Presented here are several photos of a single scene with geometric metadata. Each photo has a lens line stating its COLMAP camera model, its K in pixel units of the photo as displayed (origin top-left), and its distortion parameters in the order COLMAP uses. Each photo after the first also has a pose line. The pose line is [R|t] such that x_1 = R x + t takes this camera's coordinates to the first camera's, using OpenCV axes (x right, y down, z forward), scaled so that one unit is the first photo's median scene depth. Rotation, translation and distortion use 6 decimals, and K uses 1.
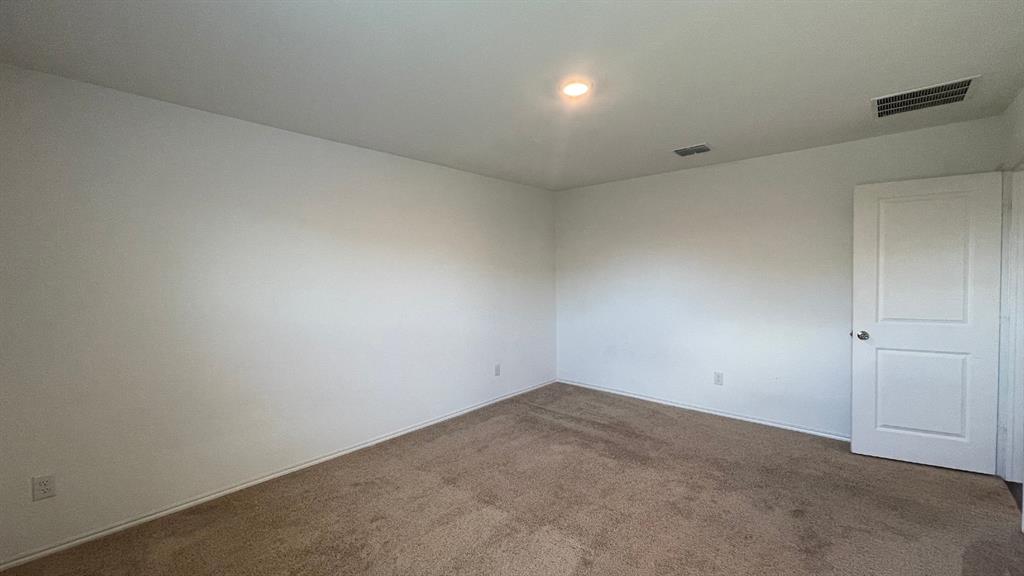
lens RADIAL K [[412.0, 0, 515.5], [0, 412.0, 288.2], [0, 0, 1]] dist [-0.001443, -0.000163]
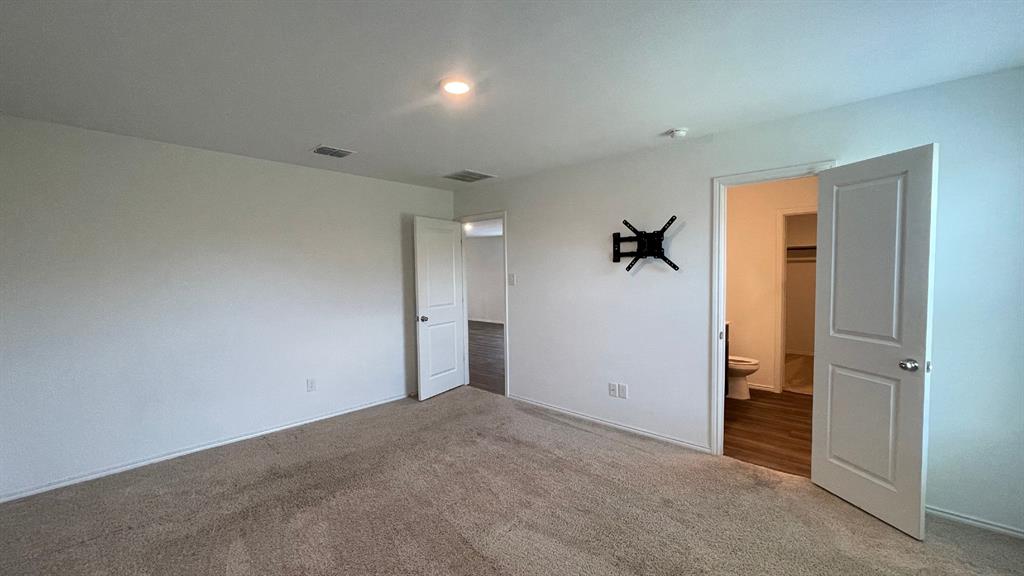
lens RADIAL K [[412.0, 0, 515.5], [0, 412.0, 288.2], [0, 0, 1]] dist [-0.001443, -0.000163]
pose [[0.018871, -0.028982, 0.999402, -0.661795], [0.042570, 0.998697, 0.028158, -0.024471], [-0.998915, 0.042013, 0.020080, 0.671651]]
